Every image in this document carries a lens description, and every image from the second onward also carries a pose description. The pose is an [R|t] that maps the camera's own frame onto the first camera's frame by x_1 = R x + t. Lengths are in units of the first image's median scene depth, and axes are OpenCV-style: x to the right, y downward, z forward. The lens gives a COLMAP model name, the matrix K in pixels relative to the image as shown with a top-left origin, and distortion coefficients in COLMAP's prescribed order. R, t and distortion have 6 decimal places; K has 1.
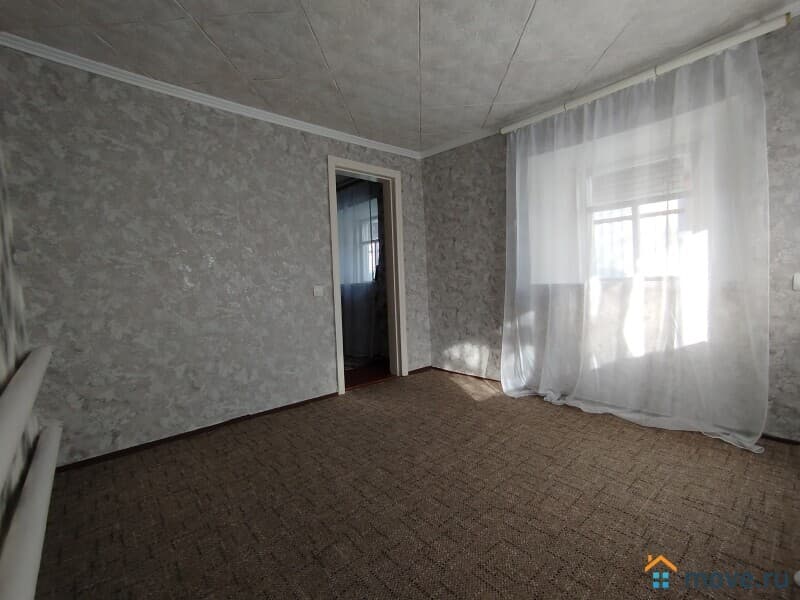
lens RADIAL K [[357.6, 0, 398.8], [0, 357.6, 298.3], [0, 0, 1]] dist [0.002196, 0.002603]
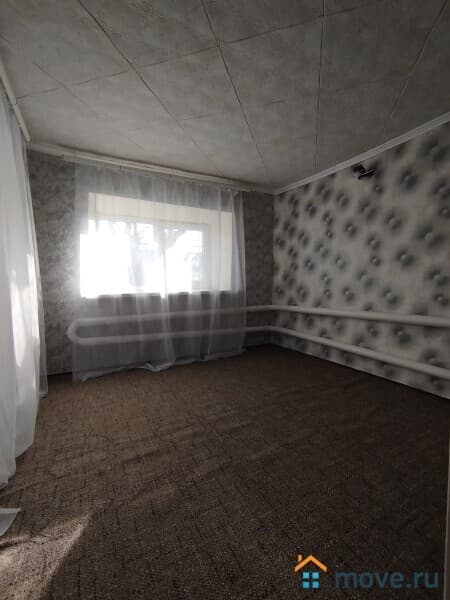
lens RADIAL K [[268.2, 0, 227.3], [0, 268.2, 301.3], [0, 0, 1]] dist [0.002196, 0.002603]
pose [[-0.968176, 0.028550, 0.248637, -0.114593], [0.060828, 0.990525, 0.123123, -0.089790], [-0.242766, 0.134329, -0.960740, 1.750699]]
